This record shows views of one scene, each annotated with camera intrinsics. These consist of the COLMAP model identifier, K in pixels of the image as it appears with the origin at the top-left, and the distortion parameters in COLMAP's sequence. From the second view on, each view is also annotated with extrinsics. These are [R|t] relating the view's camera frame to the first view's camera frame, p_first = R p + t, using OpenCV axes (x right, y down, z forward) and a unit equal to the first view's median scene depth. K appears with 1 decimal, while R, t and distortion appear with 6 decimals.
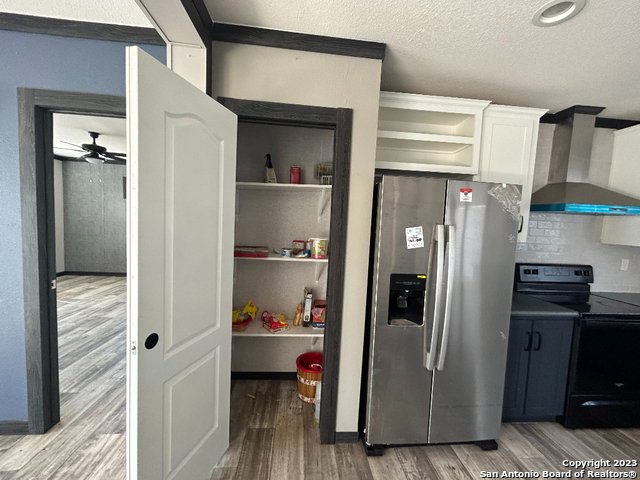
lens RADIAL K [[260.9, 0, 320.2], [0, 260.9, 242.2], [0, 0, 1]] dist [-0.002512, 0.002721]
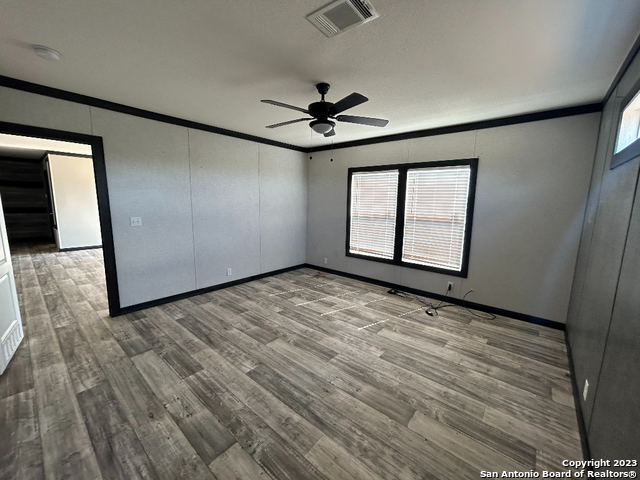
lens RADIAL K [[260.9, 0, 319.9], [0, 260.9, 238.5], [0, 0, 1]] dist [-0.002512, 0.002721]
pose [[-0.706711, 0.049450, -0.705772, -0.358631], [-0.107929, 0.978344, 0.176621, -0.154111], [0.699222, 0.200993, -0.686069, 1.464546]]
